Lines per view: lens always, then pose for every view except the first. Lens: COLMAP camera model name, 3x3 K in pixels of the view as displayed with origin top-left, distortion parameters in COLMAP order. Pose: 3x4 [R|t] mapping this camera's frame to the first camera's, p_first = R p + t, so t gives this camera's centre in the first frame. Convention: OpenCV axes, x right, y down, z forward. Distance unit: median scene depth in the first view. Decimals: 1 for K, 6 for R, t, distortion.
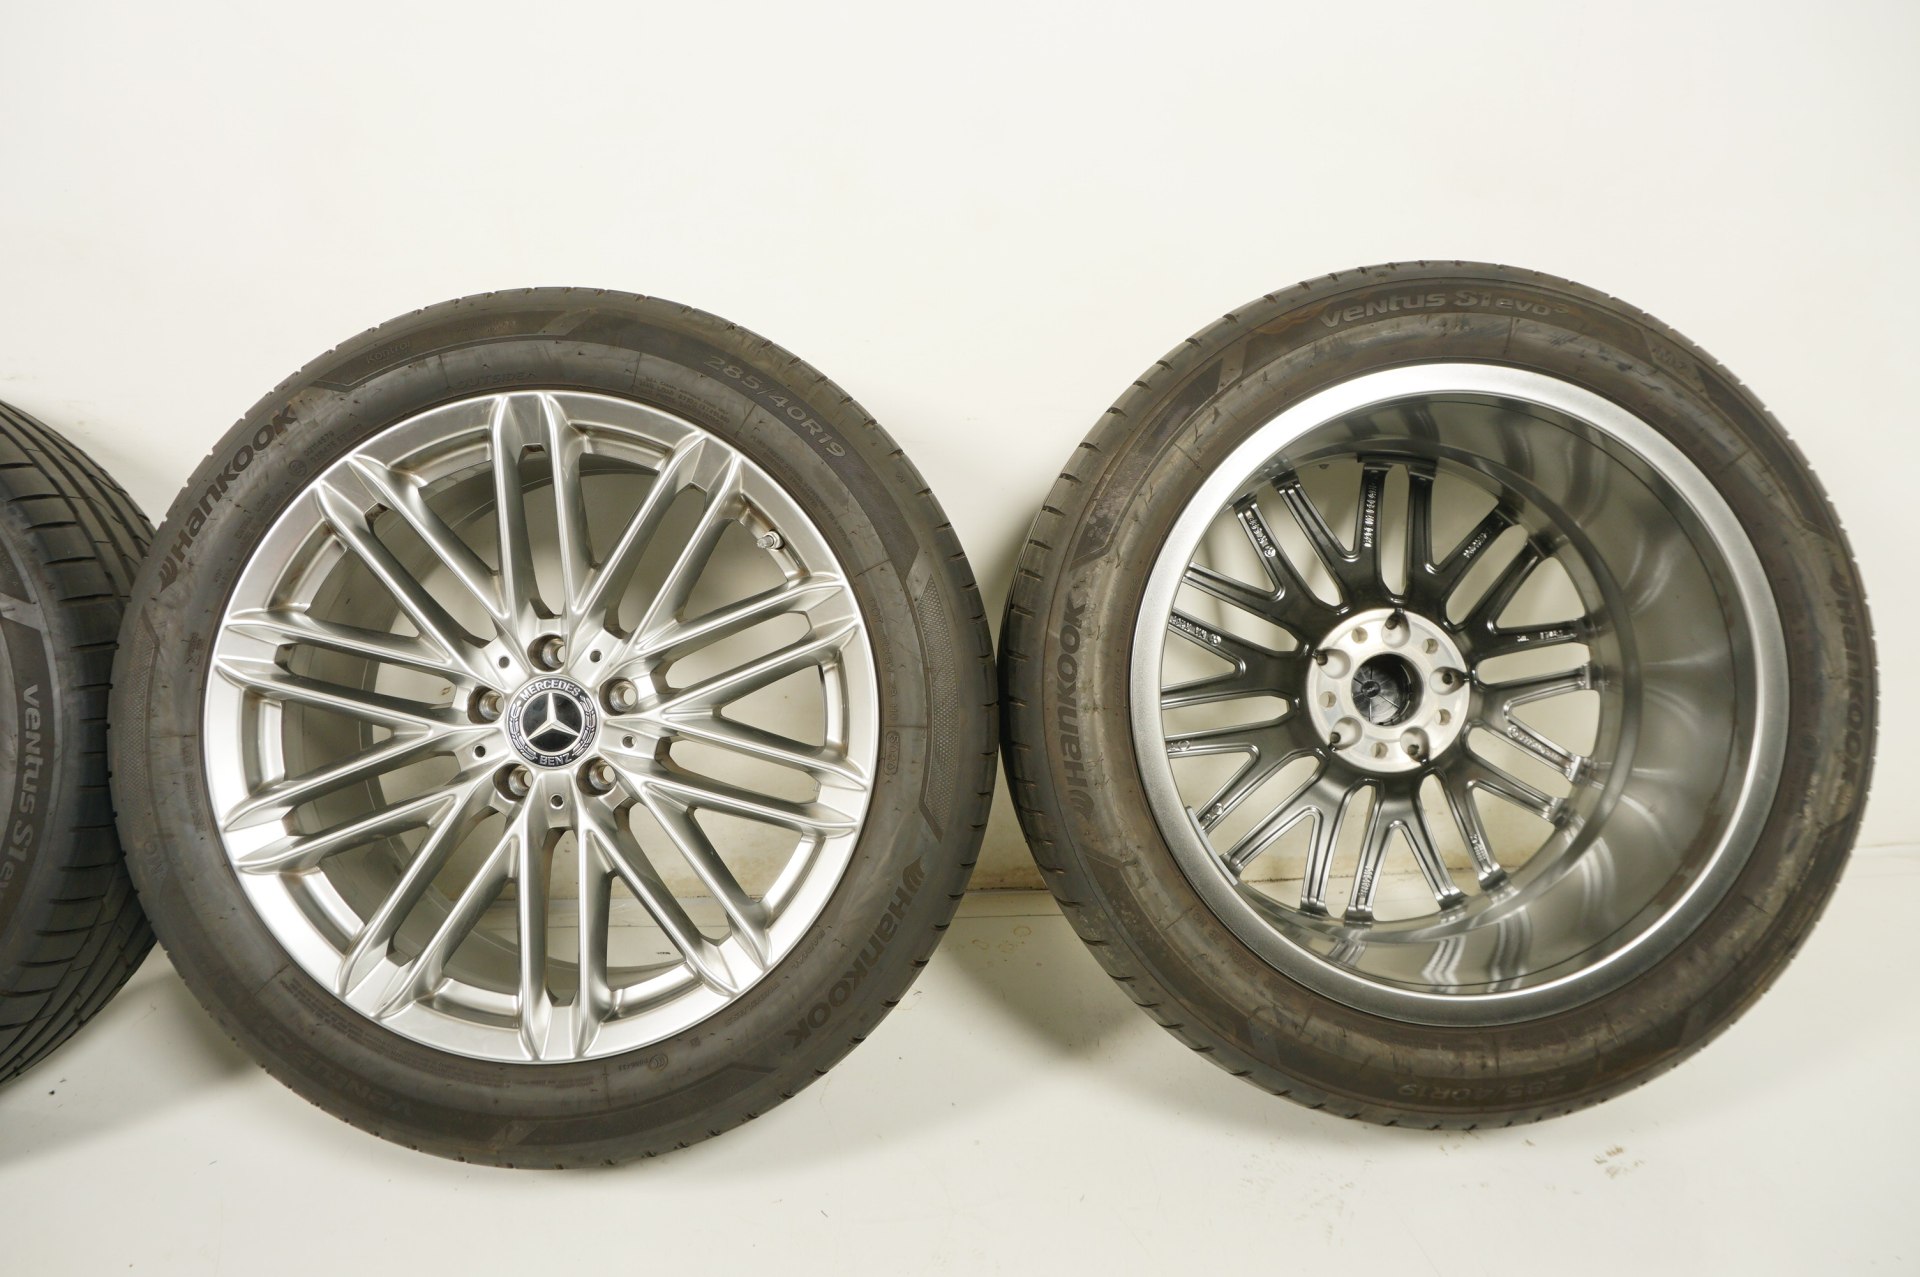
lens RADIAL K [[1341.8, 0, 960.0], [0, 1341.8, 638.5], [0, 0, 1]] dist [-0.040343, 0.002455]
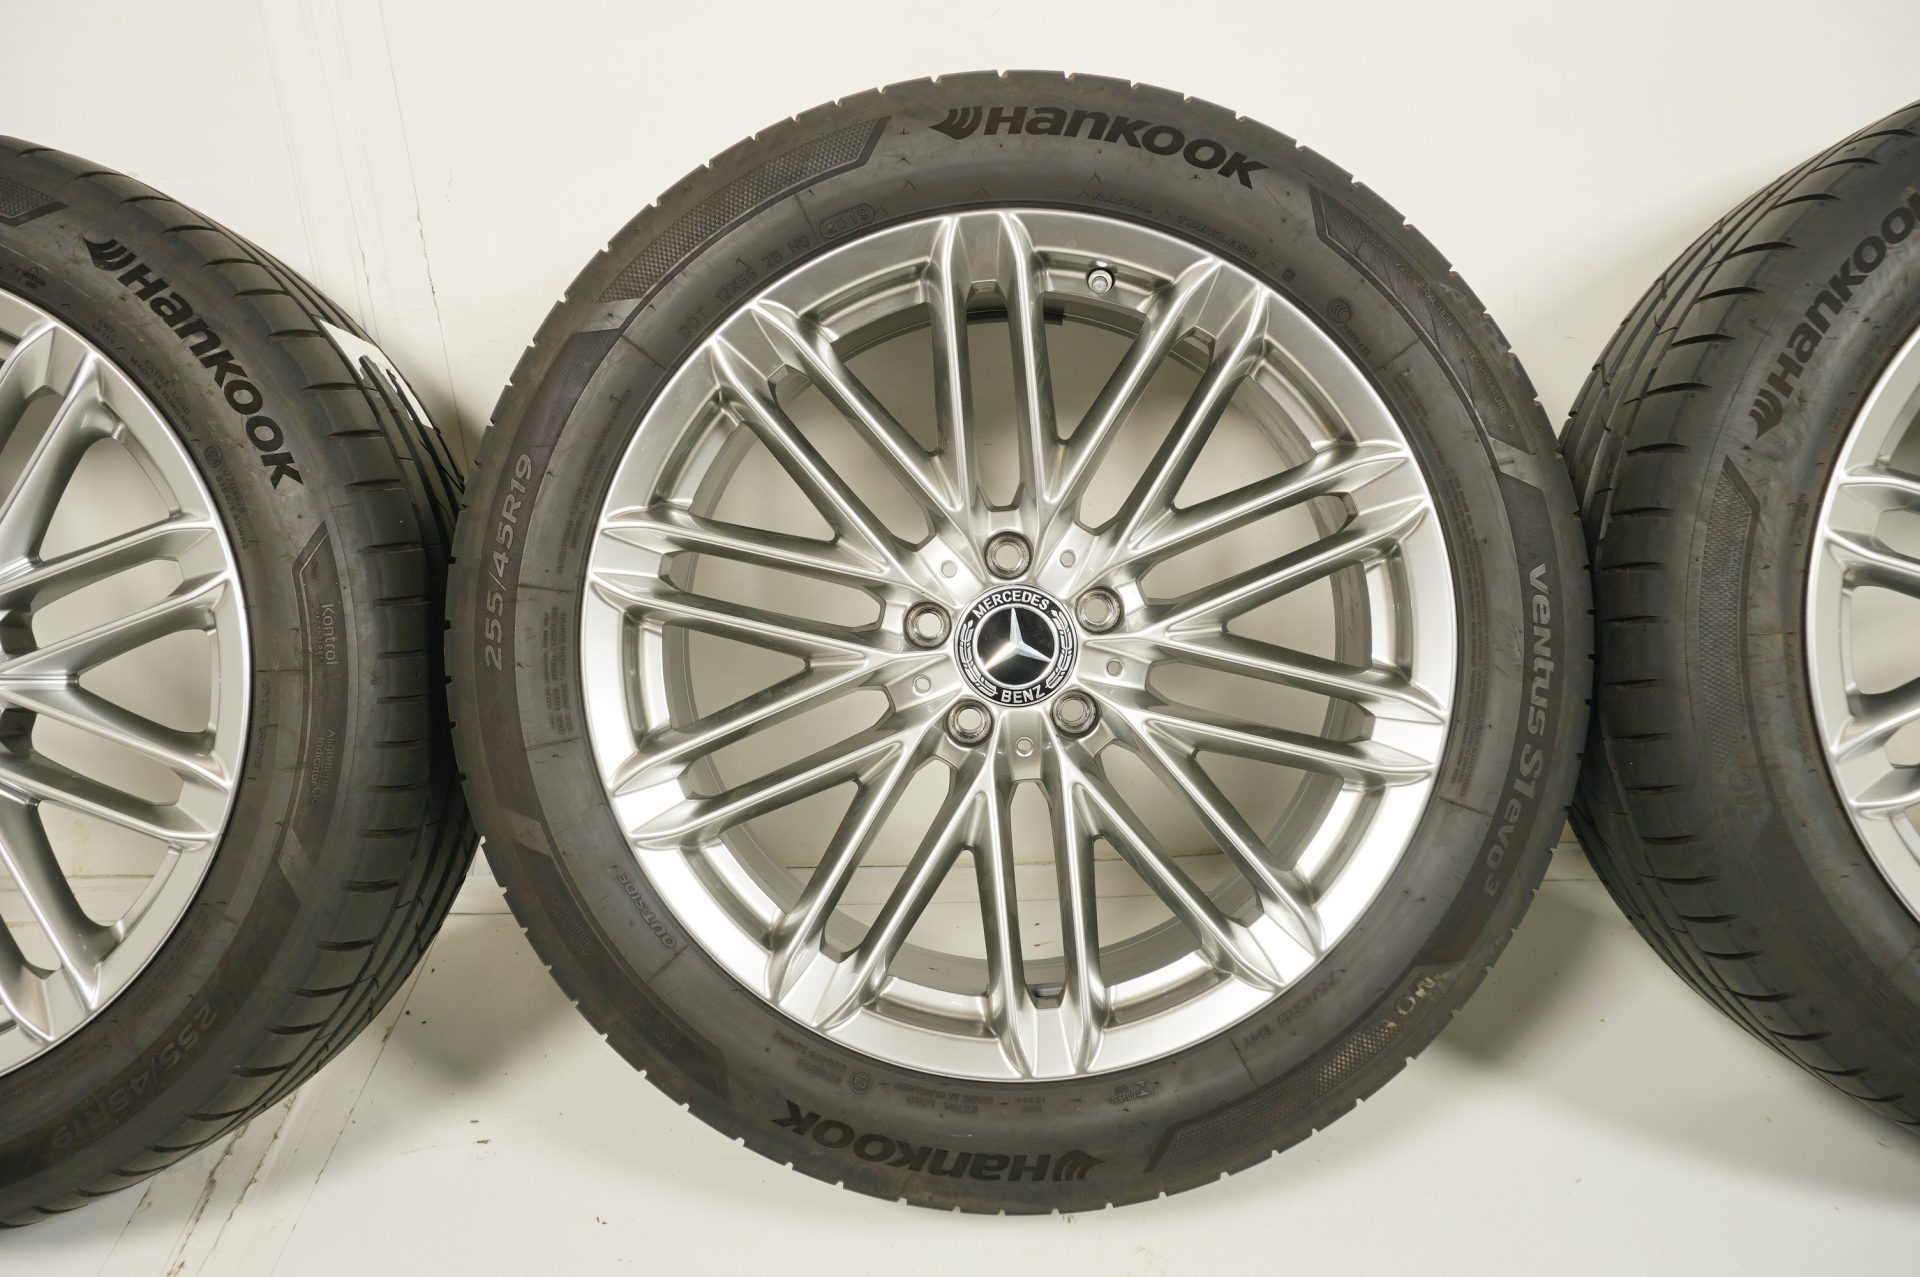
lens RADIAL K [[1725.4, 0, 960.0], [0, 1725.4, 638.5], [0, 0, 1]] dist [-0.010378, -0.002778]
pose [[0.999060, -0.023241, -0.036590, -0.308072], [0.025223, 0.998186, 0.054662, 0.003759], [0.035253, -0.055533, 0.997834, 0.005208]]
